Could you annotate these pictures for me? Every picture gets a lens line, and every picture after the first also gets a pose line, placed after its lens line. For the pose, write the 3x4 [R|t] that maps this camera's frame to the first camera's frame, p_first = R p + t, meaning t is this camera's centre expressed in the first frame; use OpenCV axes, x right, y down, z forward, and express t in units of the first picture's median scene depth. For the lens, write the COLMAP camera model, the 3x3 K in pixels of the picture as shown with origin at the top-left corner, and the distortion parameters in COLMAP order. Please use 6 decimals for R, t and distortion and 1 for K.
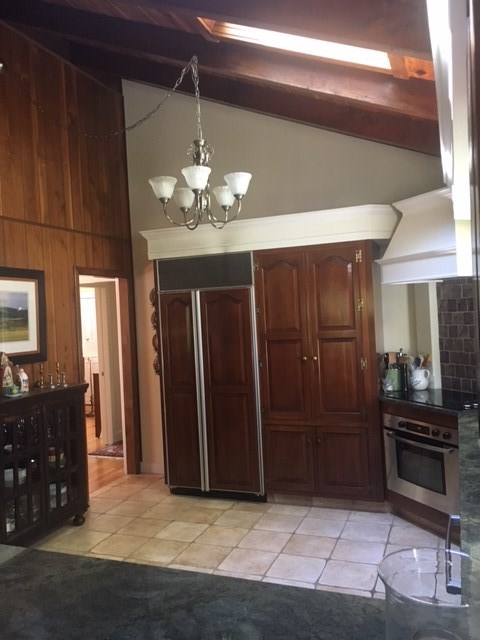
lens RADIAL K [[549.8, 0, 241.4], [0, 549.8, 318.2], [0, 0, 1]] dist [0.066239, -0.002100]
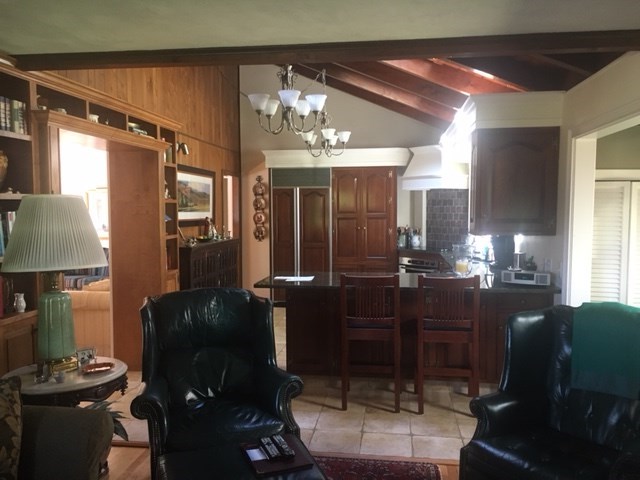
lens RADIAL K [[549.8, 0, 318.8], [0, 549.8, 241.9], [0, 0, 1]] dist [0.066239, -0.002100]
pose [[0.972692, 0.030264, 0.230119, -0.432347], [-0.040525, 0.998378, 0.039993, 0.050864], [-0.228535, -0.048227, 0.972340, -0.752235]]
